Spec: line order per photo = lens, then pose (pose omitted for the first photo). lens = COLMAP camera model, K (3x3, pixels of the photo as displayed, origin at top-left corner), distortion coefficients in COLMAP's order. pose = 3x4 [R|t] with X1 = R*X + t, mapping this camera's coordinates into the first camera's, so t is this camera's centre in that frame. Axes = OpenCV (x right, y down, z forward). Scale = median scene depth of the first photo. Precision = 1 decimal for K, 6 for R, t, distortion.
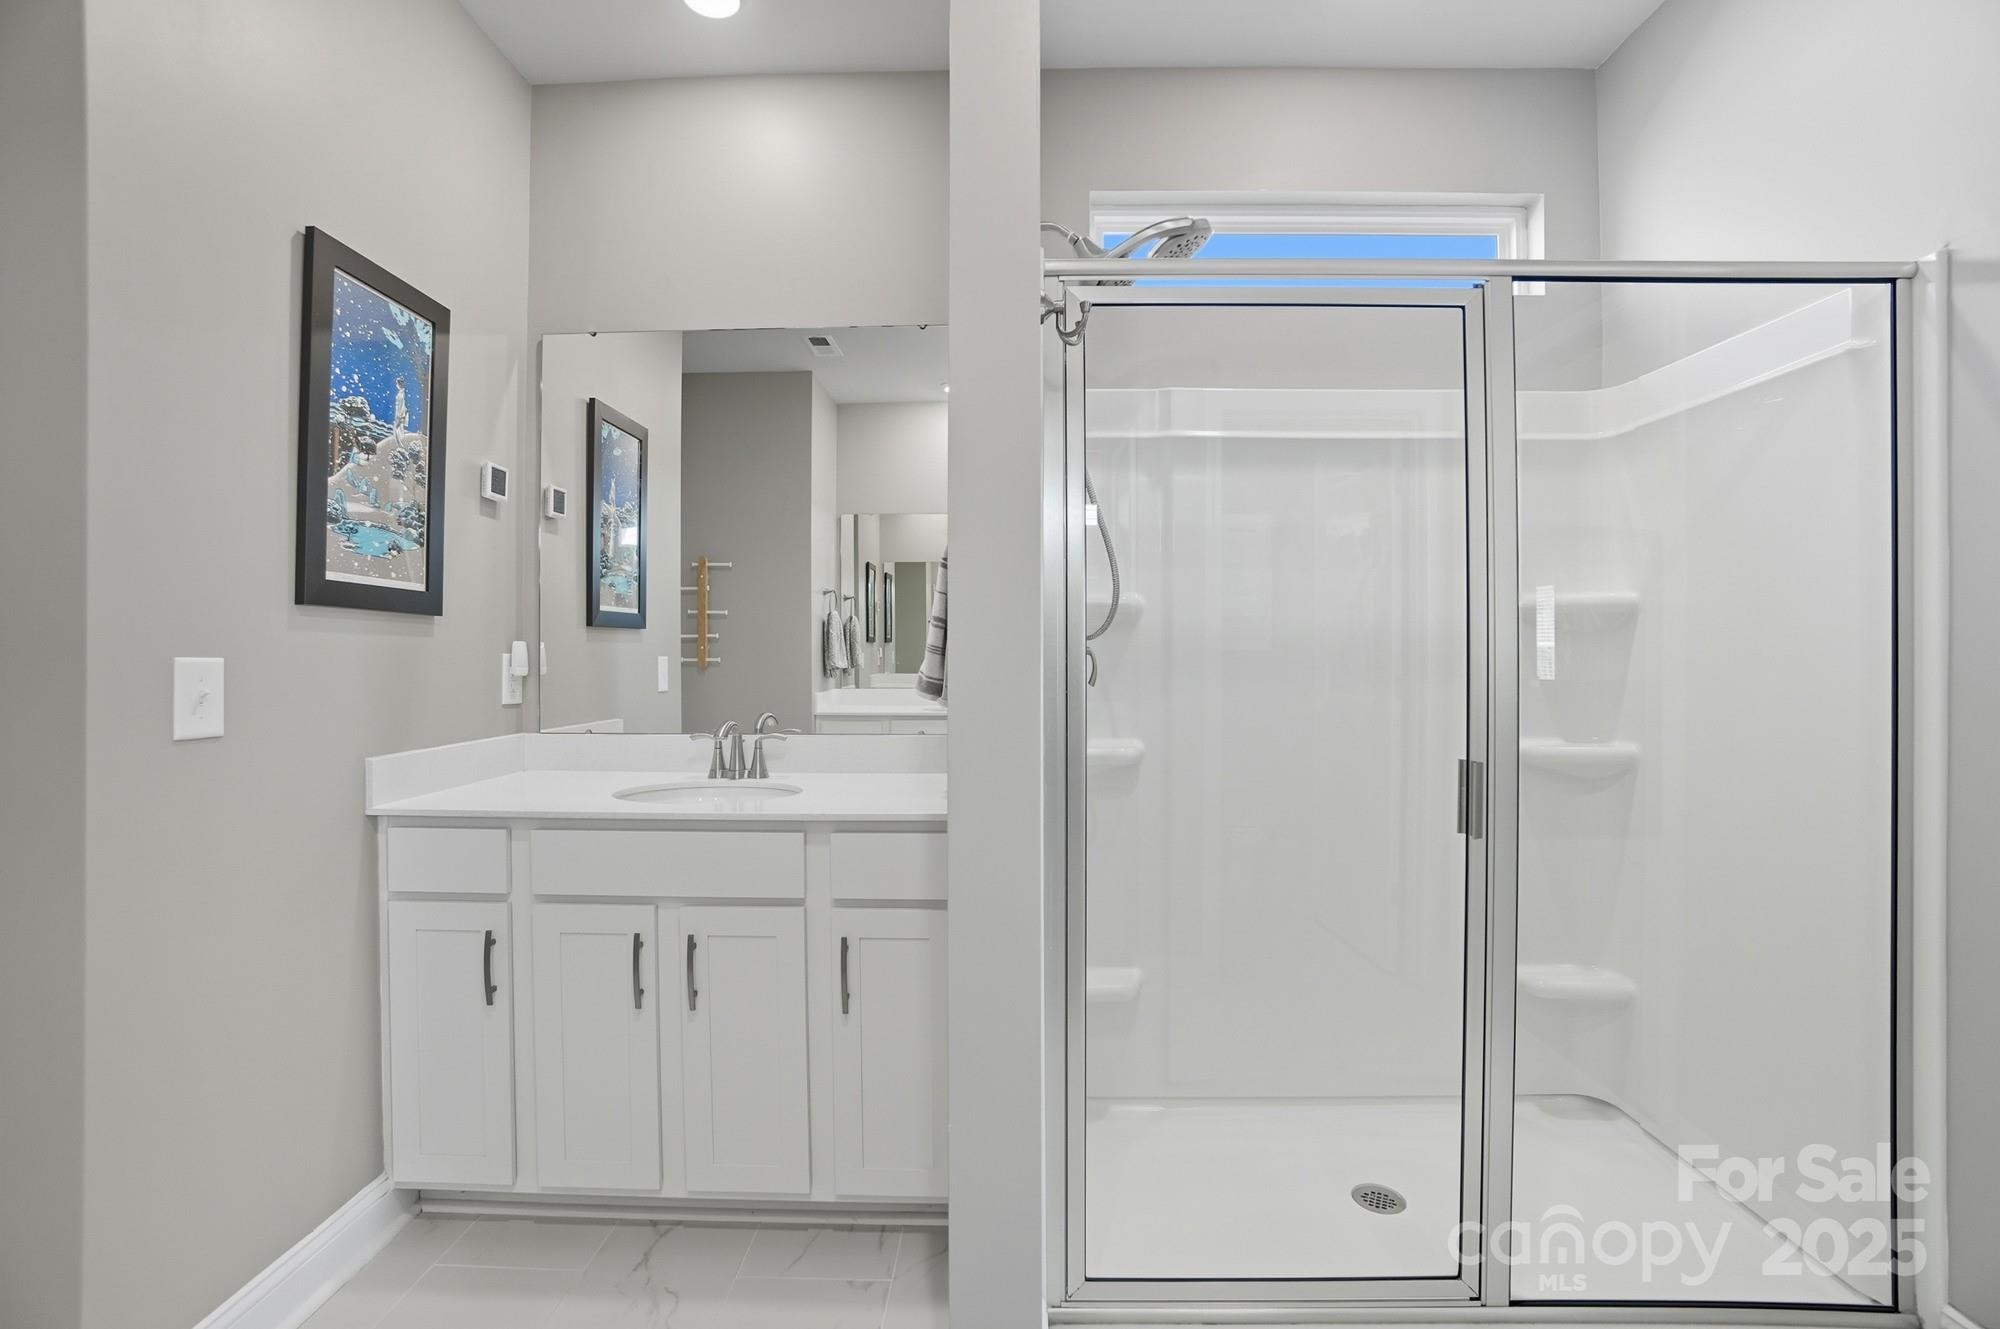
lens RADIAL K [[918.3, 0, 991.3], [0, 918.3, 653.4], [0, 0, 1]] dist [-0.061334, 0.024078]
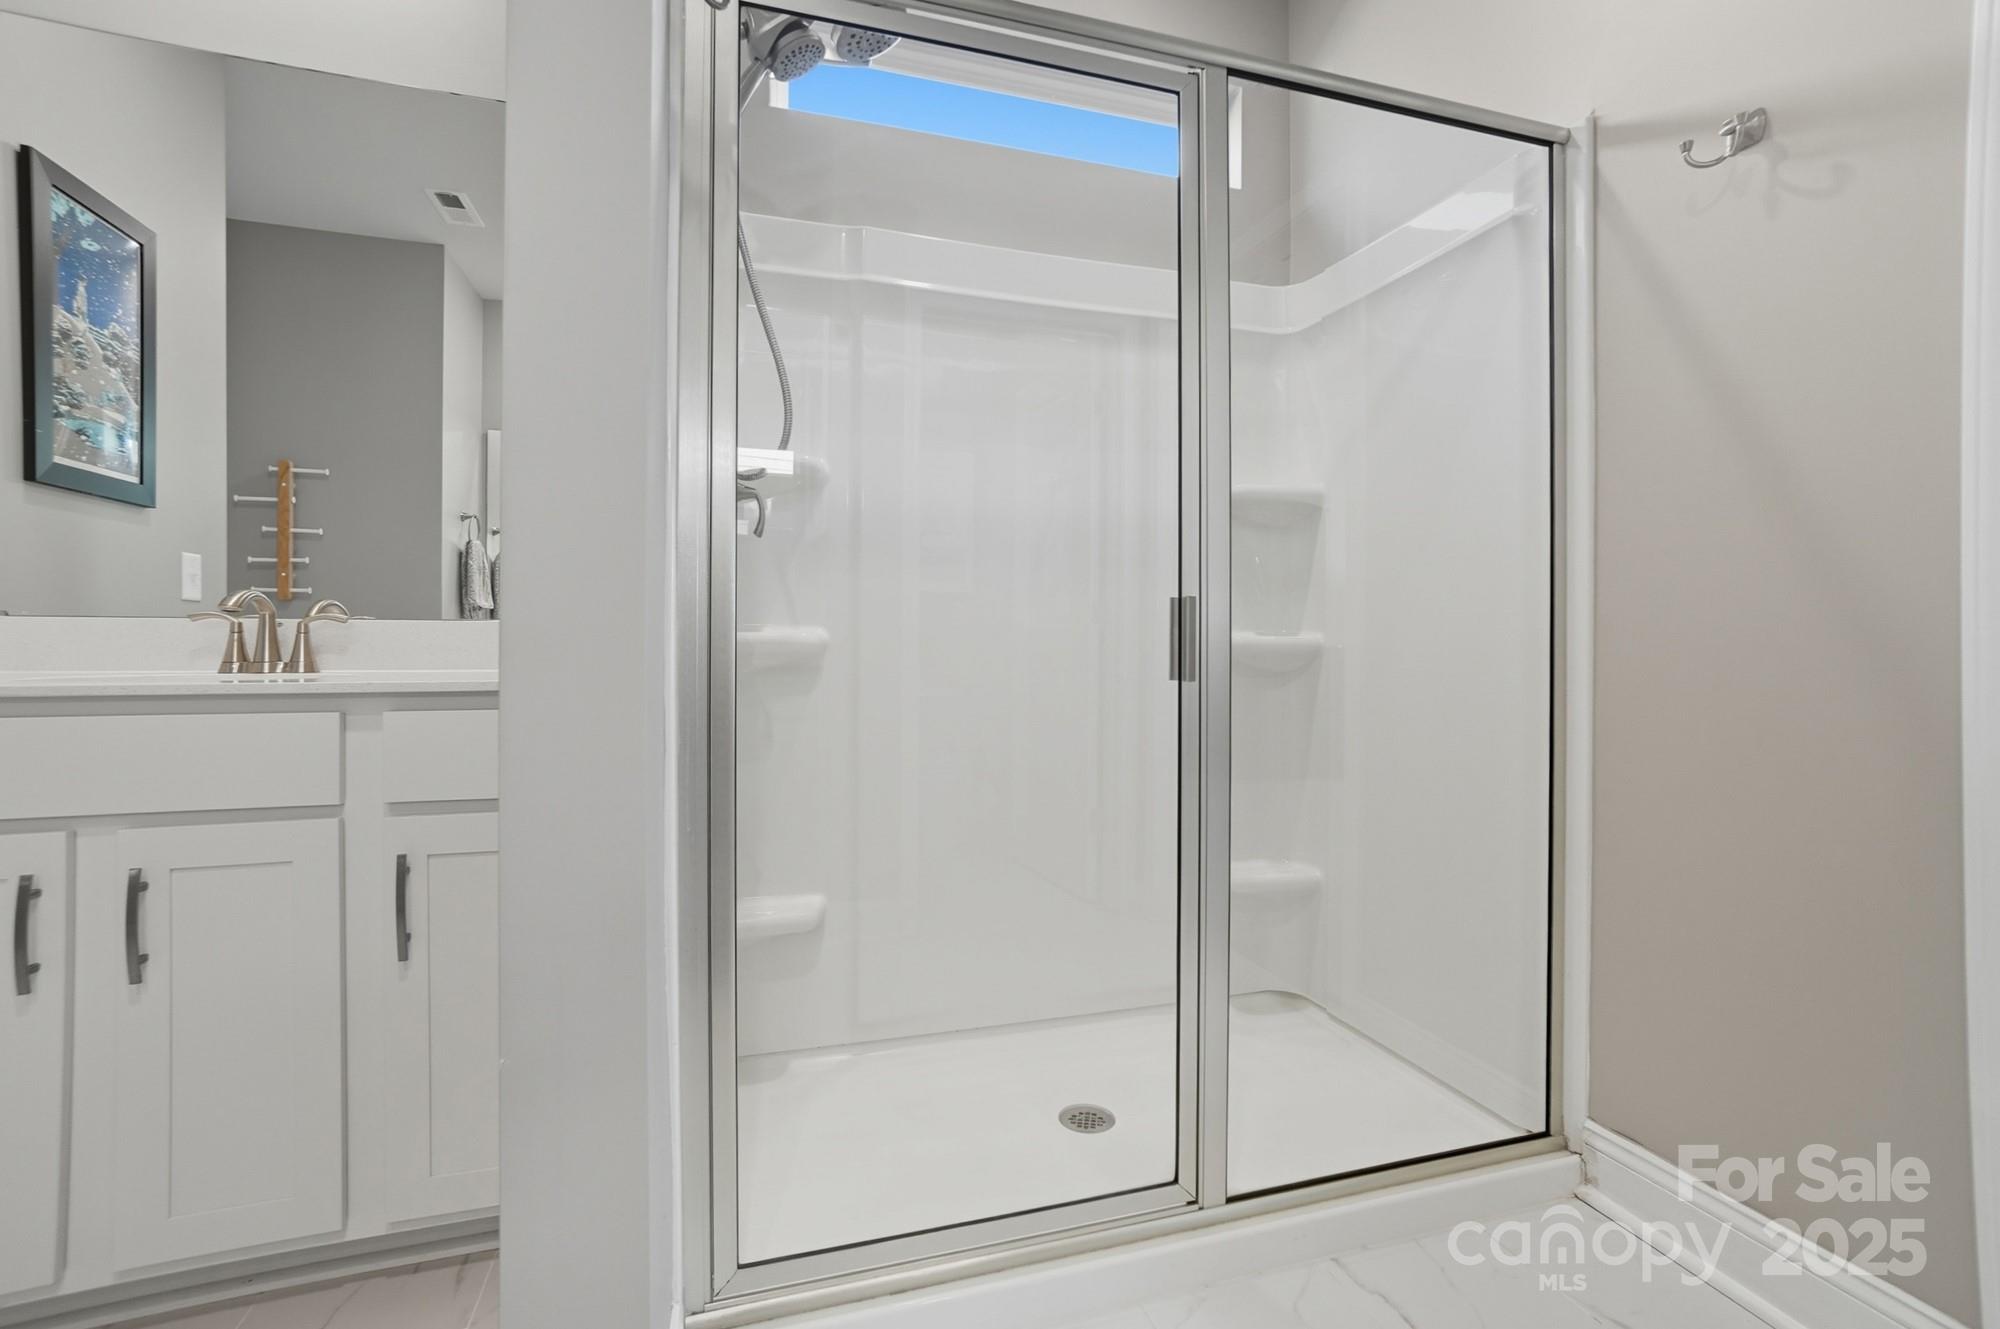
lens RADIAL K [[891.5, 0, 1000.0], [0, 891.5, 664.5], [0, 0, 1]] dist [-0.037587, 0.023614]
pose [[0.947895, 0.004133, 0.318557, 0.064642], [-0.003384, 0.999990, -0.002904, 0.159529], [-0.318566, 0.001675, 0.947899, 0.185238]]
